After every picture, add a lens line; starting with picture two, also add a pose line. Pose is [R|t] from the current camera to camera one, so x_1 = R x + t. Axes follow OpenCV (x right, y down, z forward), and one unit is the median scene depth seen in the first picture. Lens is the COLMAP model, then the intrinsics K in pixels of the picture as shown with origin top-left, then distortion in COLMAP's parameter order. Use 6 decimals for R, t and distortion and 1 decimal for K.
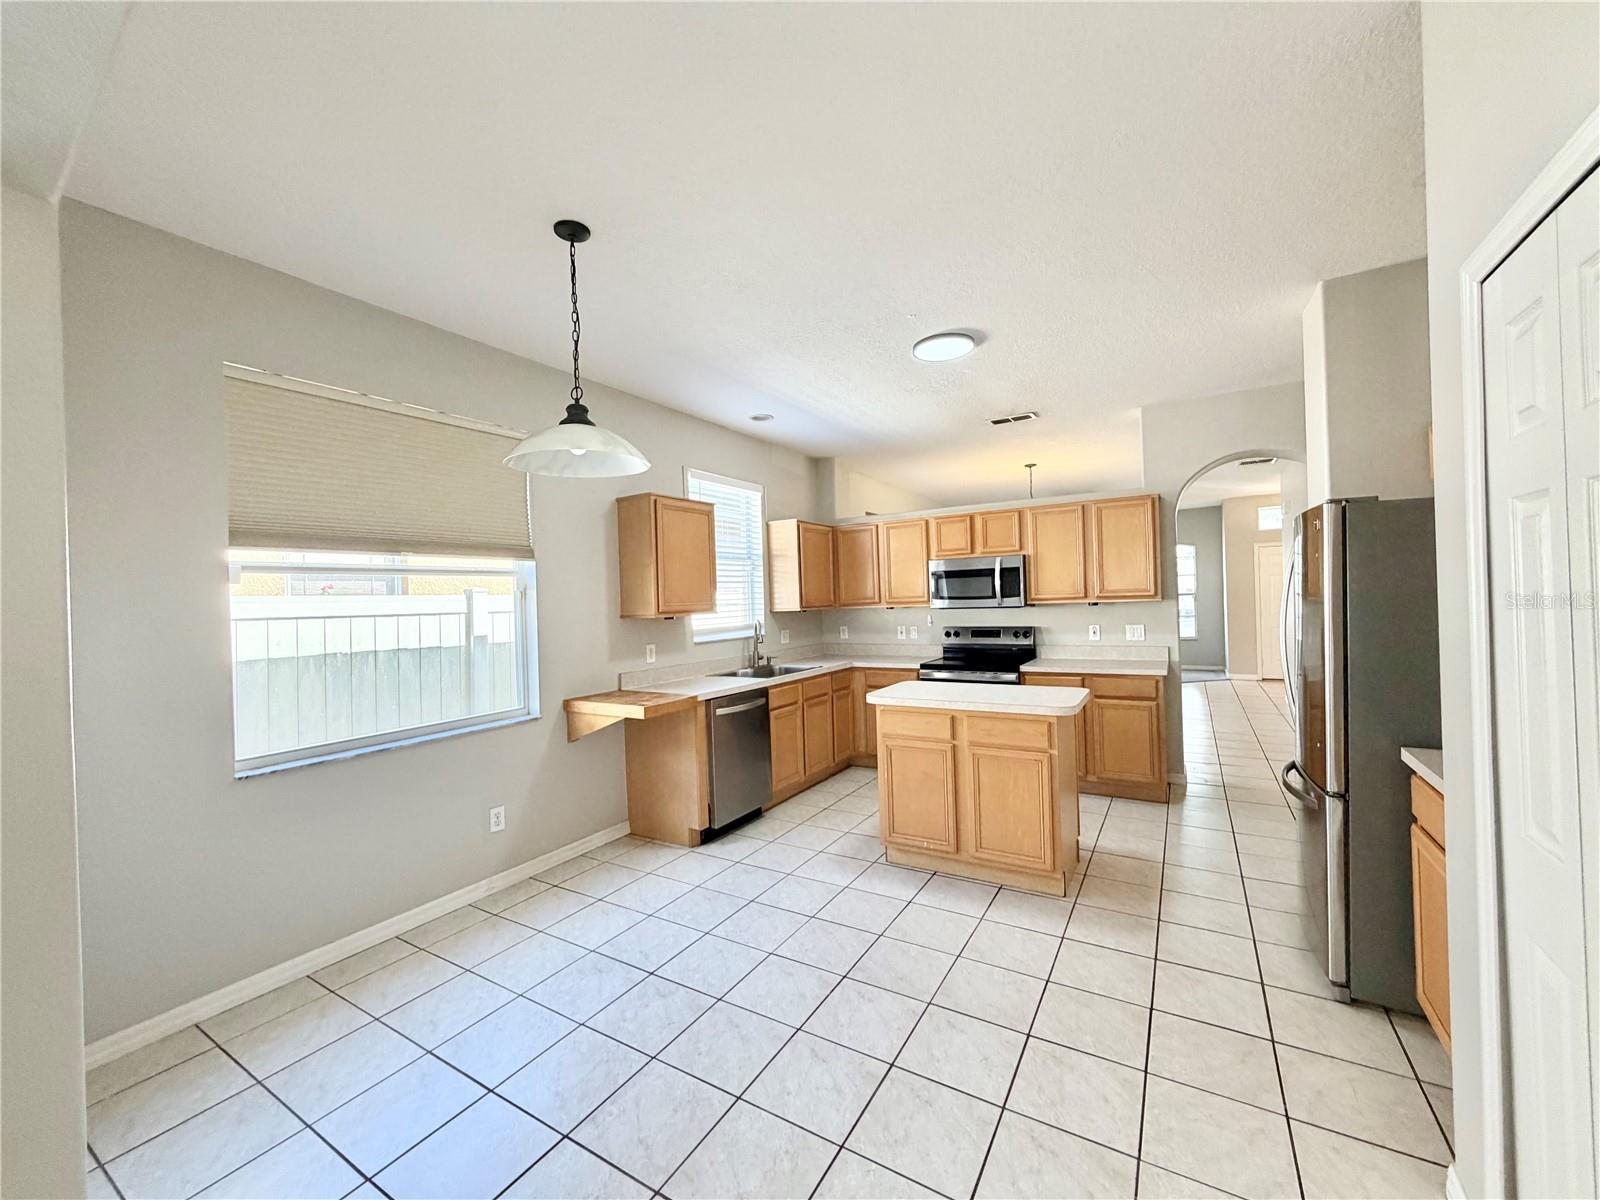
lens RADIAL K [[635.4, 0, 798.5], [0, 635.4, 599.0], [0, 0, 1]] dist [-0.000663, -0.000075]
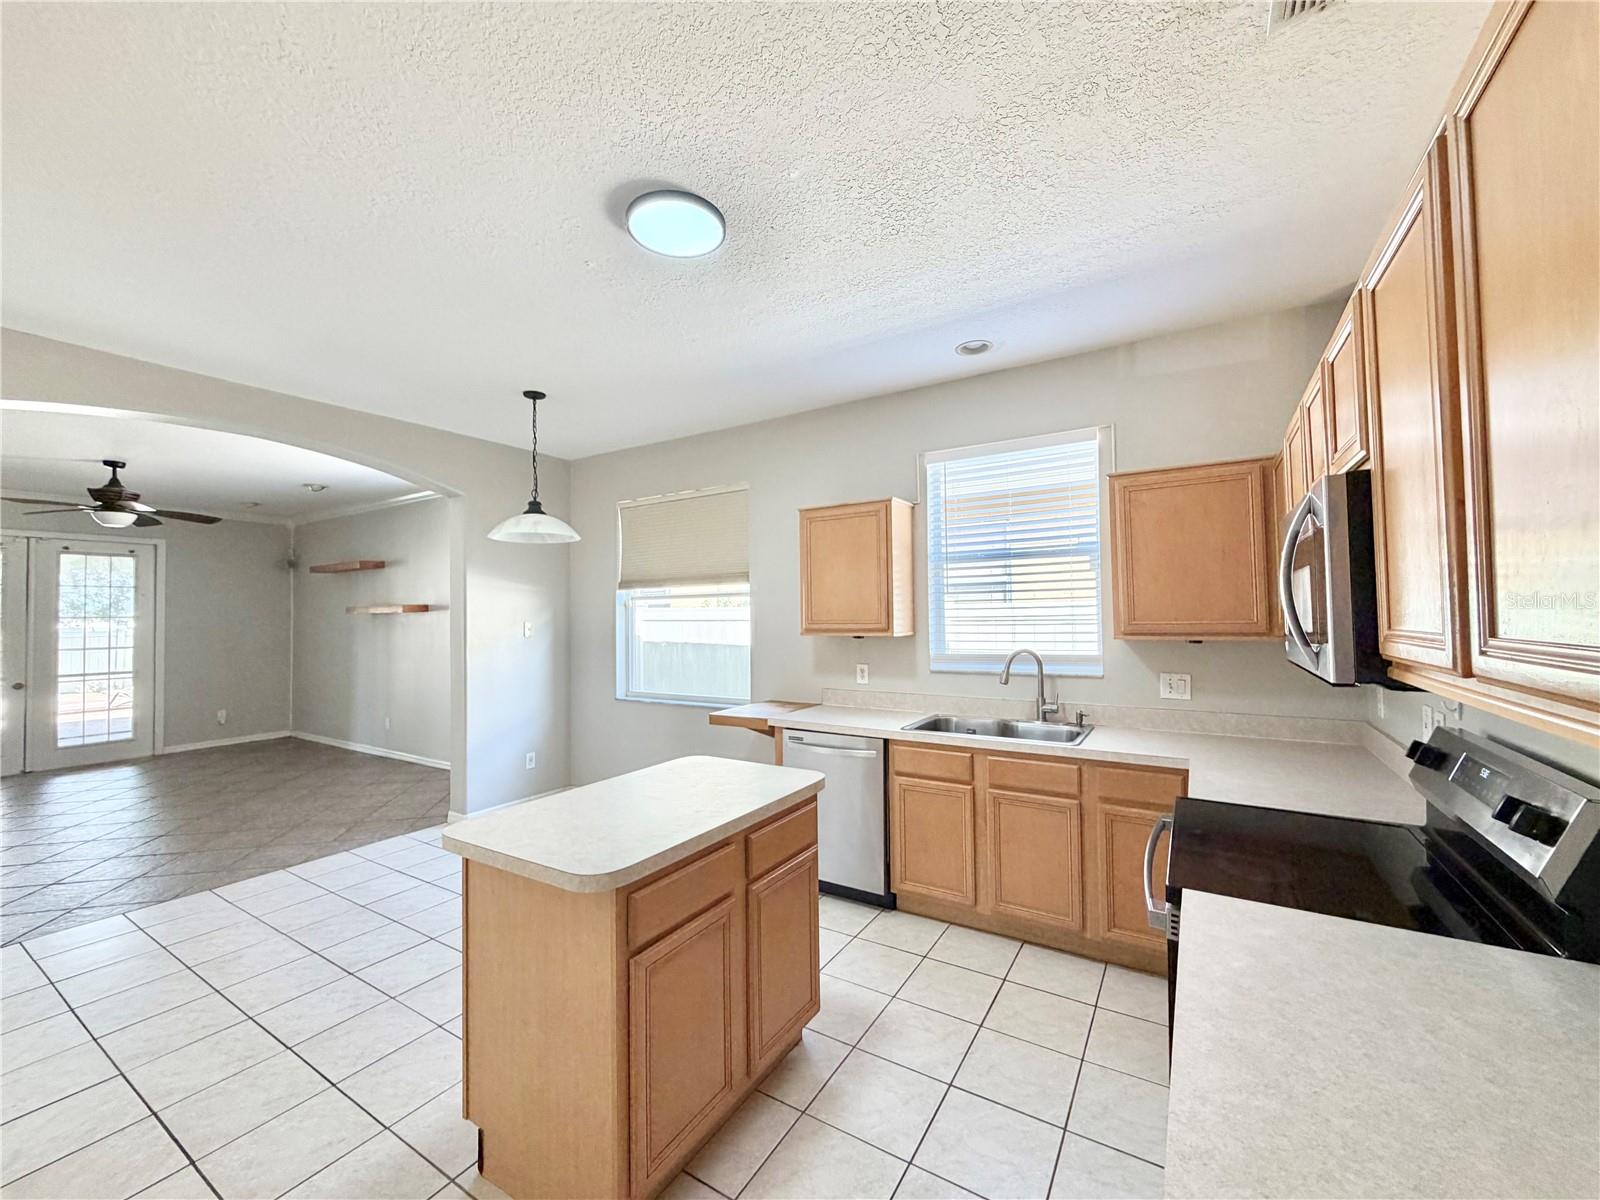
lens RADIAL K [[635.4, 0, 799.3], [0, 635.4, 593.7], [0, 0, 1]] dist [-0.000663, -0.000075]
pose [[-0.012885, 0.002457, -0.999914, 0.697593], [0.017481, 0.999845, 0.002232, -0.034610], [0.999764, -0.017451, -0.012926, 0.926281]]
